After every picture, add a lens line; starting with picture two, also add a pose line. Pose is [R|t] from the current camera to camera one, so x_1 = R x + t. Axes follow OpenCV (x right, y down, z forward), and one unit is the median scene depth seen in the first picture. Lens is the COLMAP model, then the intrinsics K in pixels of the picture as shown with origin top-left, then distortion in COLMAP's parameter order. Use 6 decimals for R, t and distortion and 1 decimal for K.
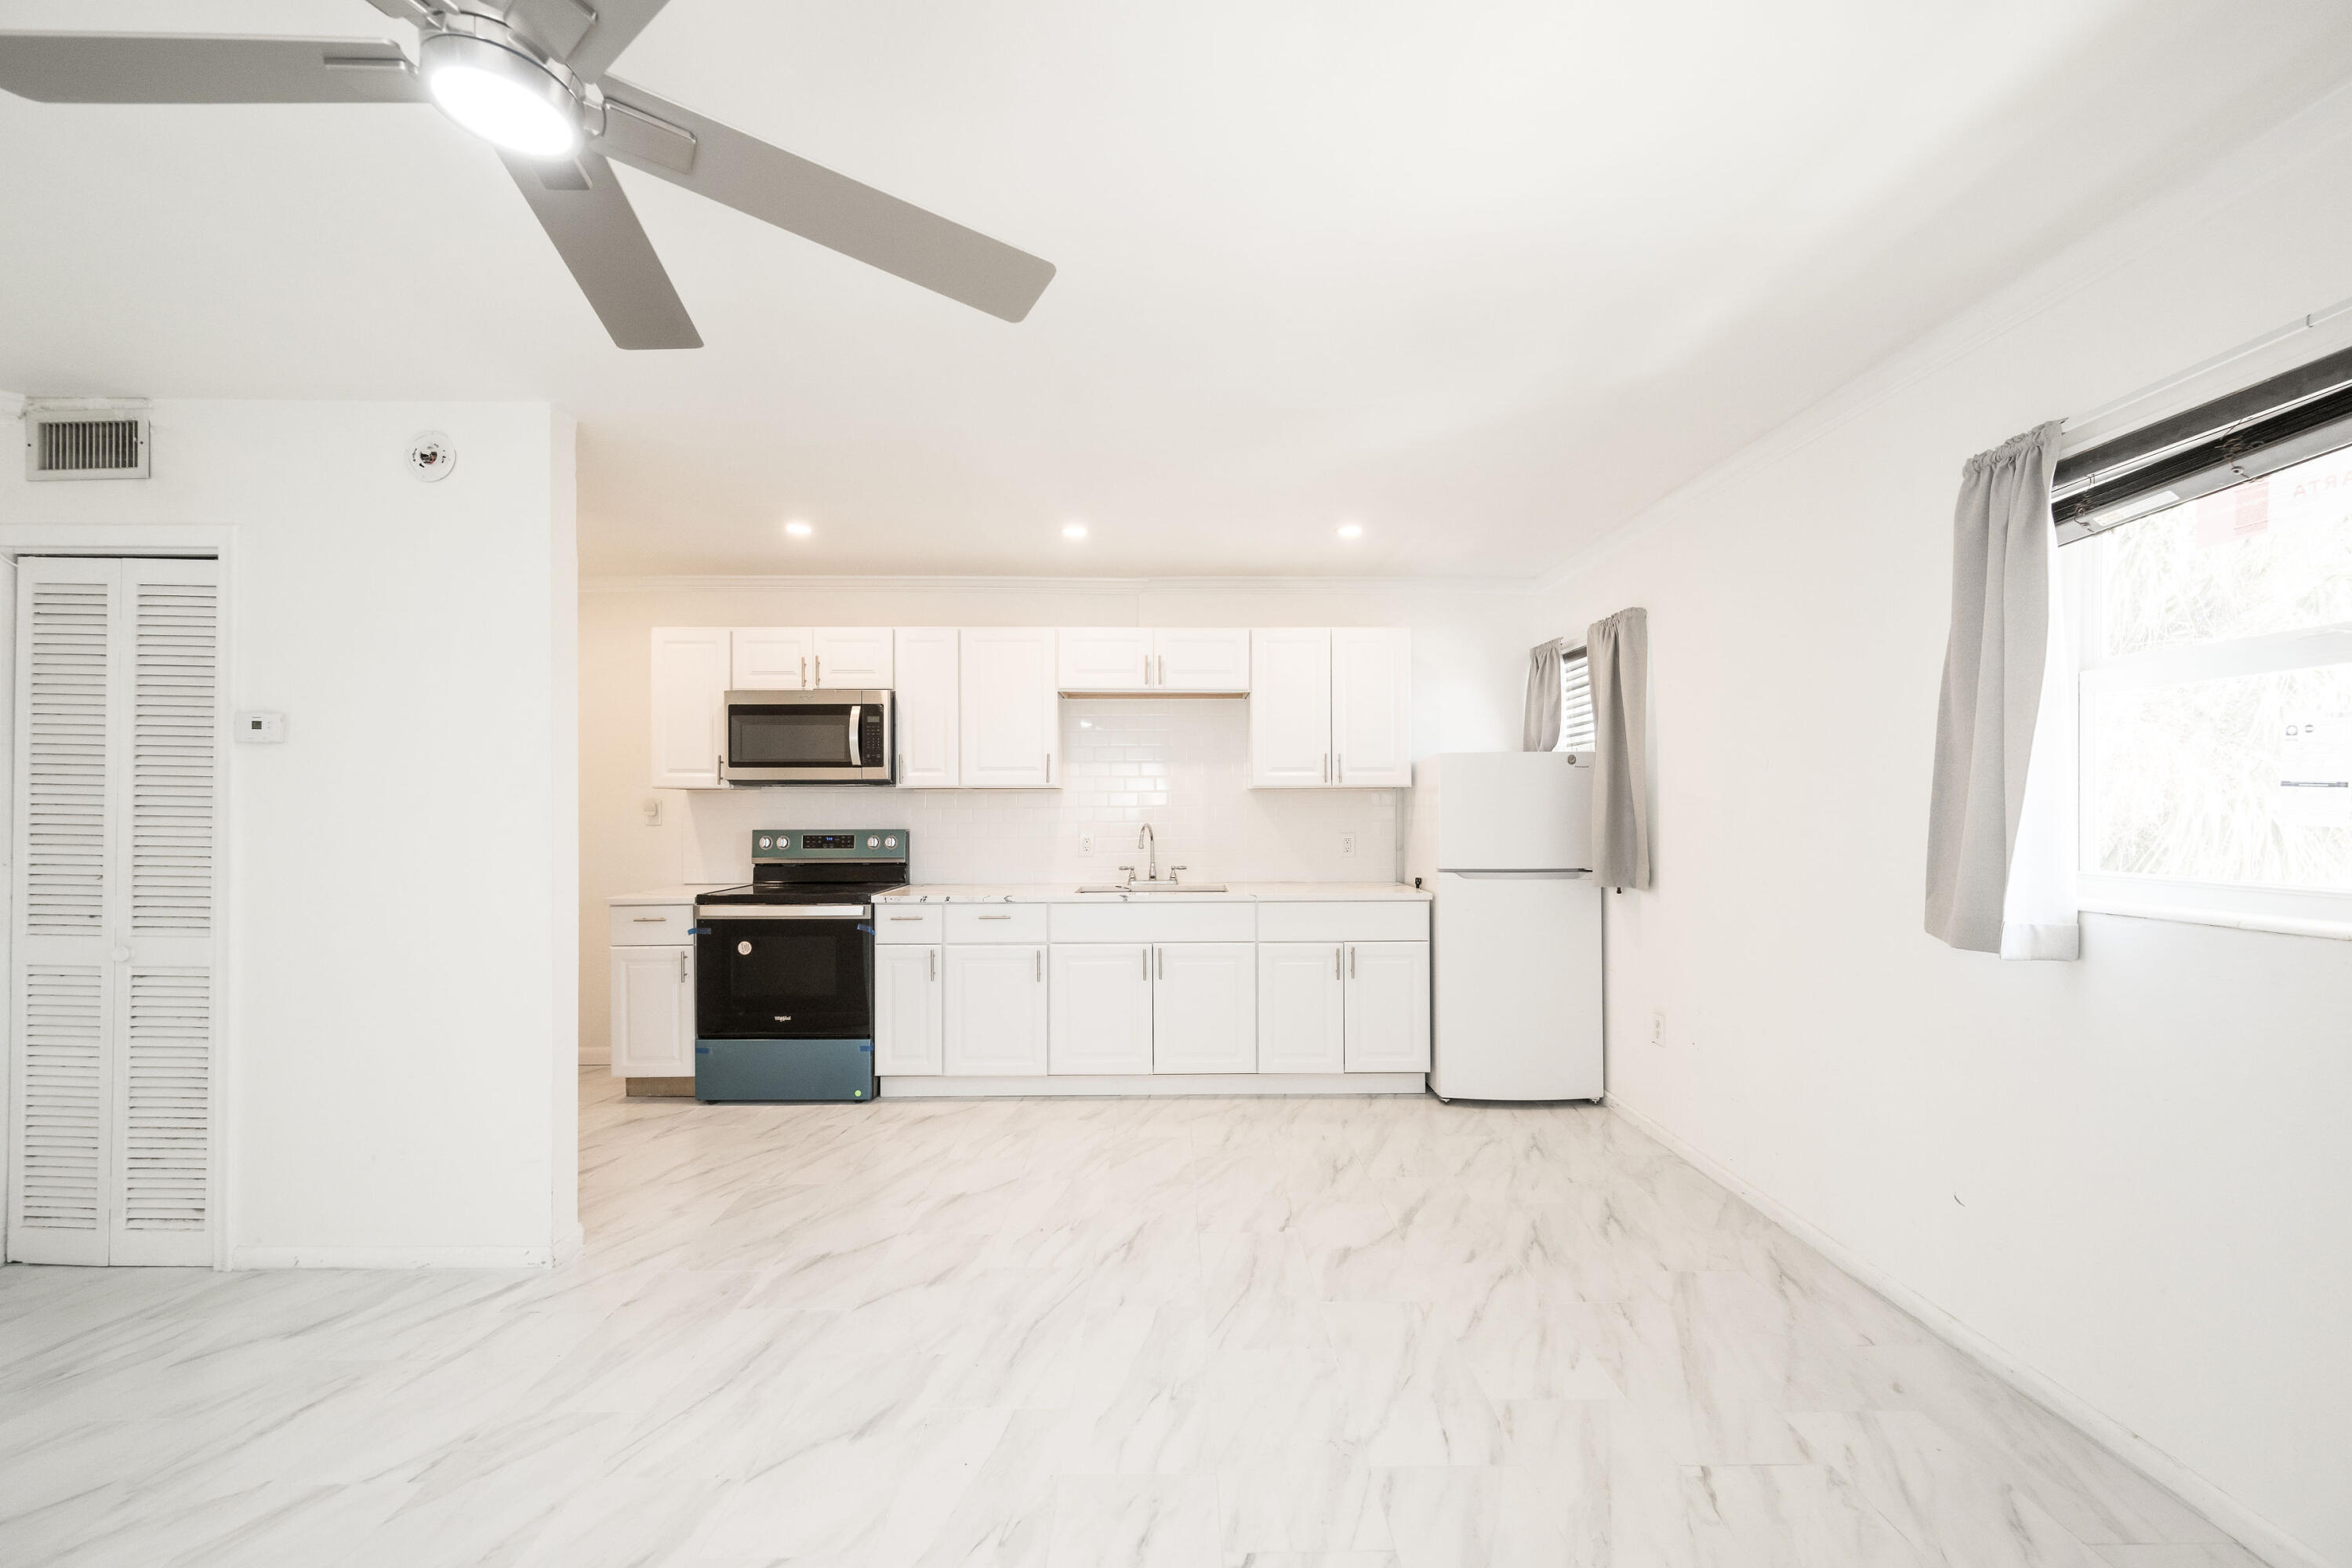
lens RADIAL K [[928.6, 0, 1179.6], [0, 928.6, 807.1], [0, 0, 1]] dist [0.000627, 0.000072]
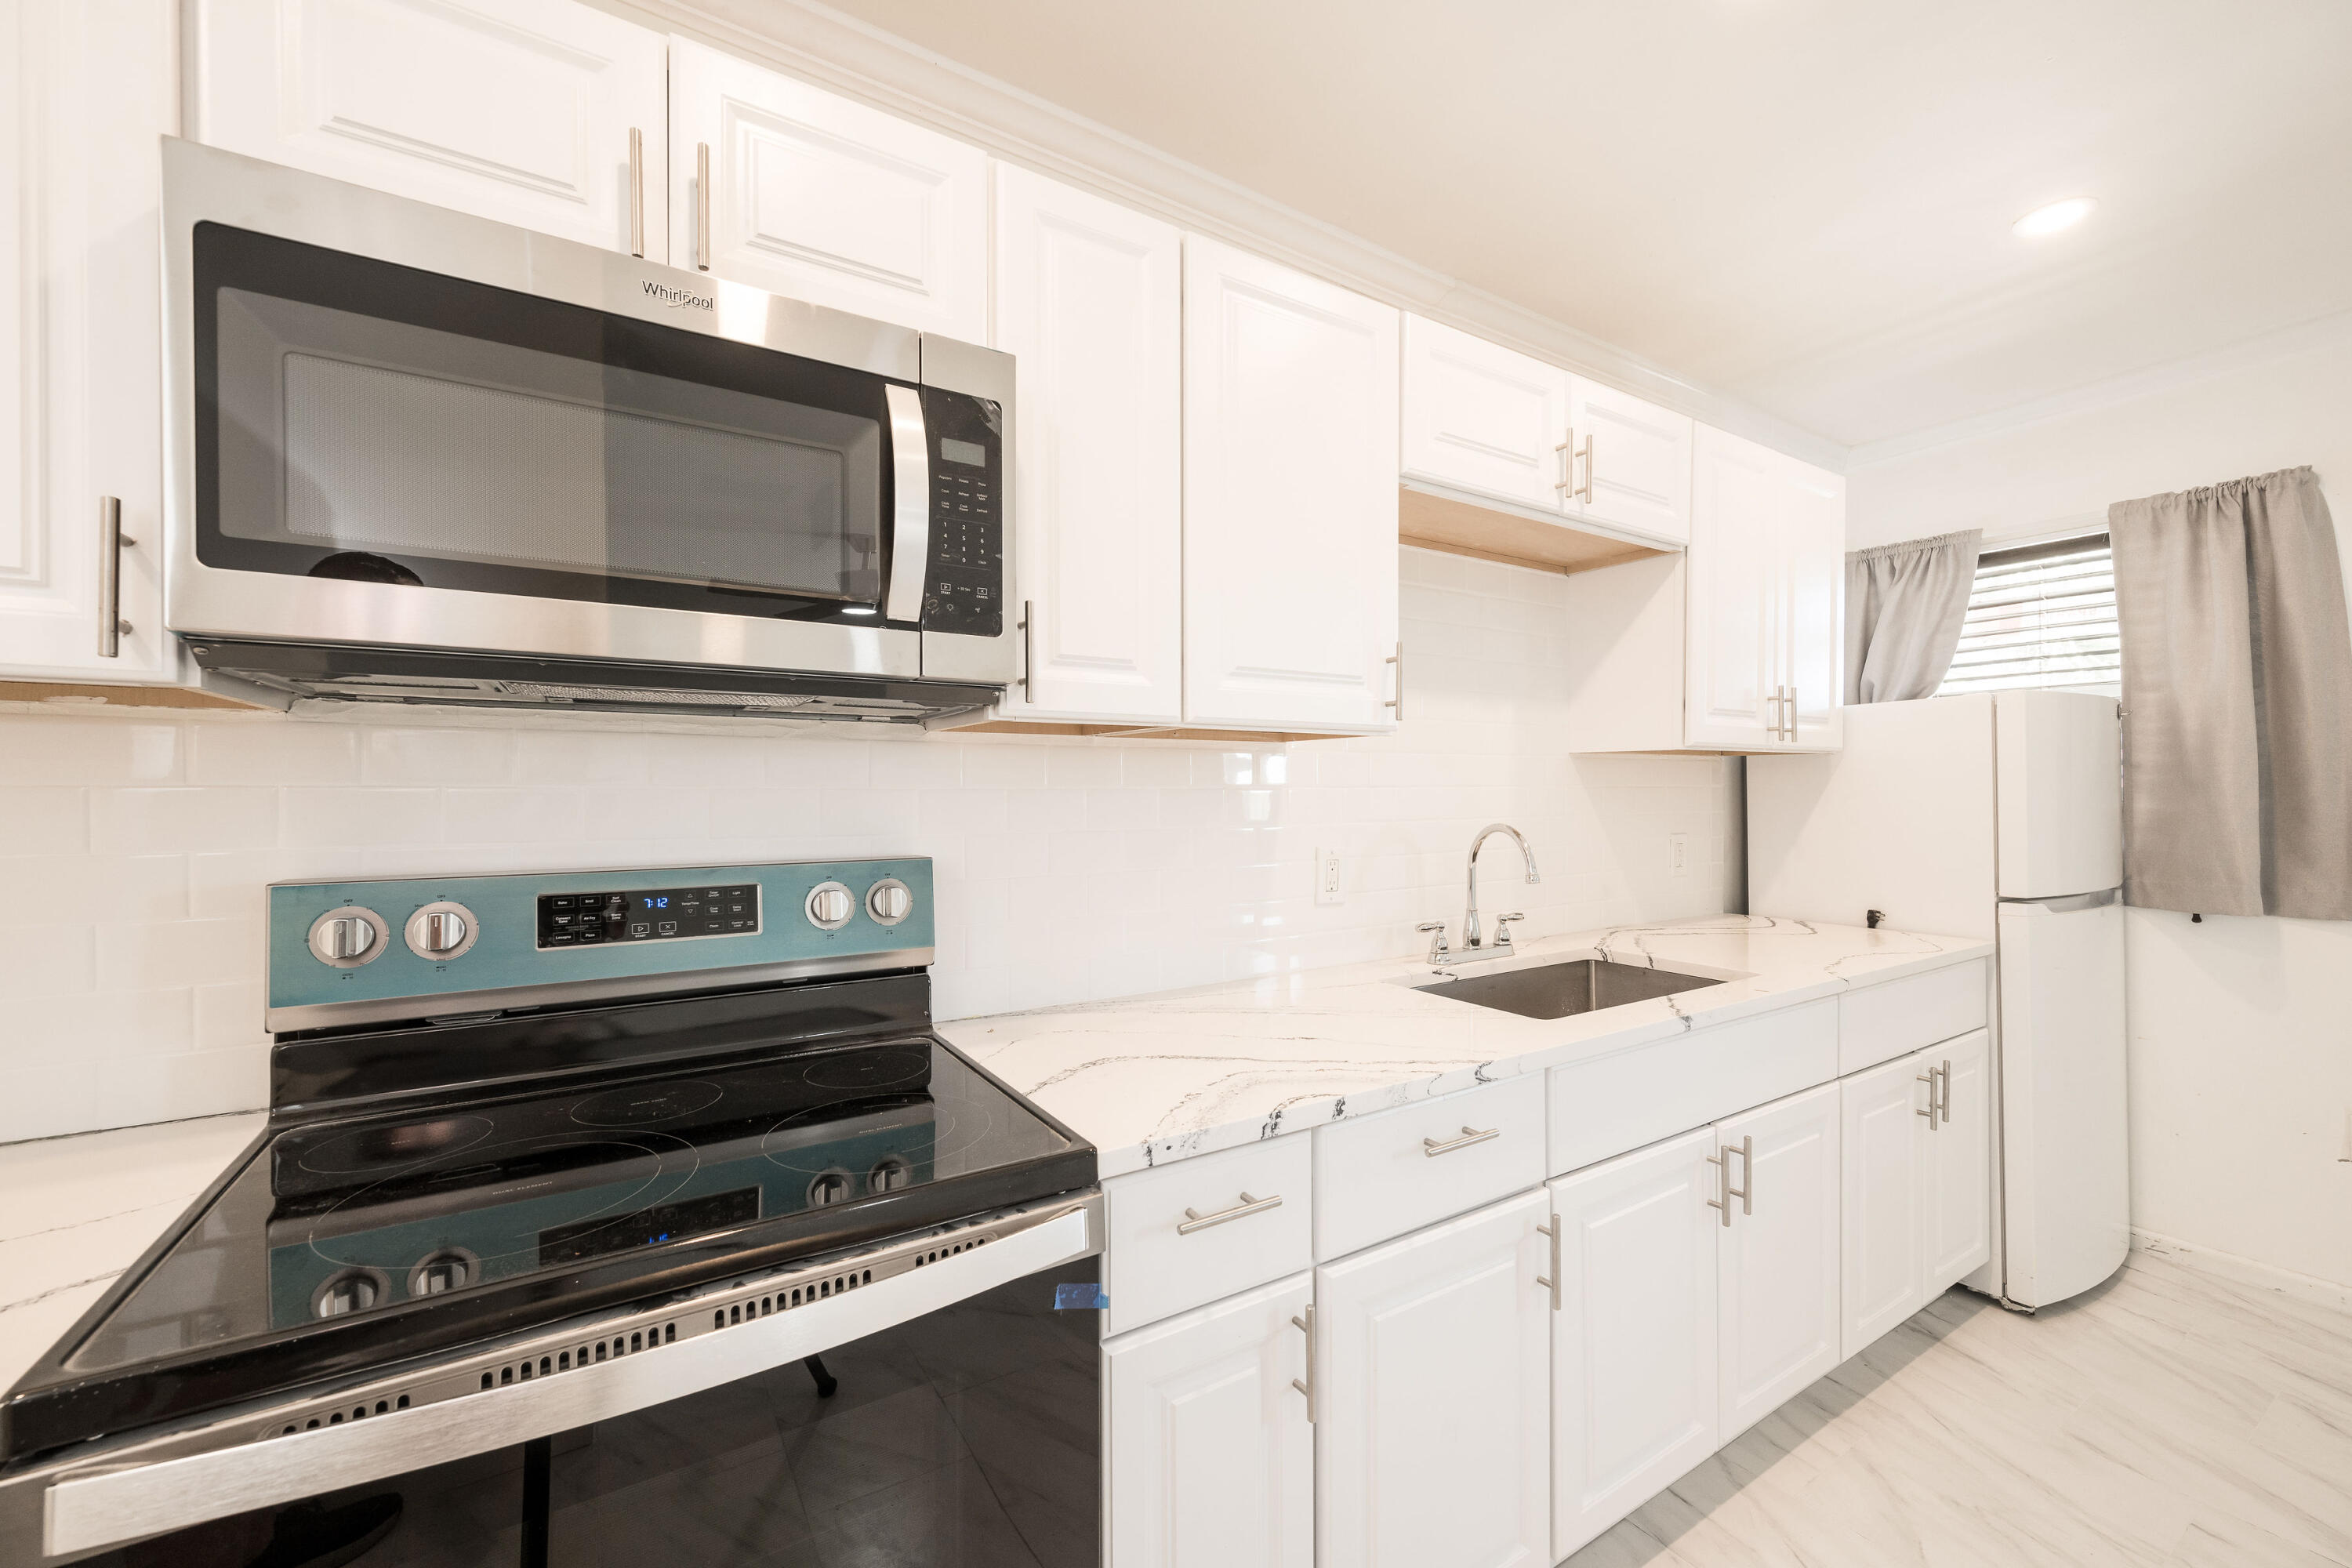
lens RADIAL K [[928.6, 0, 1175.8], [0, 928.6, 797.4], [0, 0, 1]] dist [0.000627, 0.000072]
pose [[0.855561, -0.005632, 0.517671, -0.439247], [0.005850, 0.999982, 0.001210, 0.004810], [-0.517669, 0.001994, 0.855579, 0.783926]]
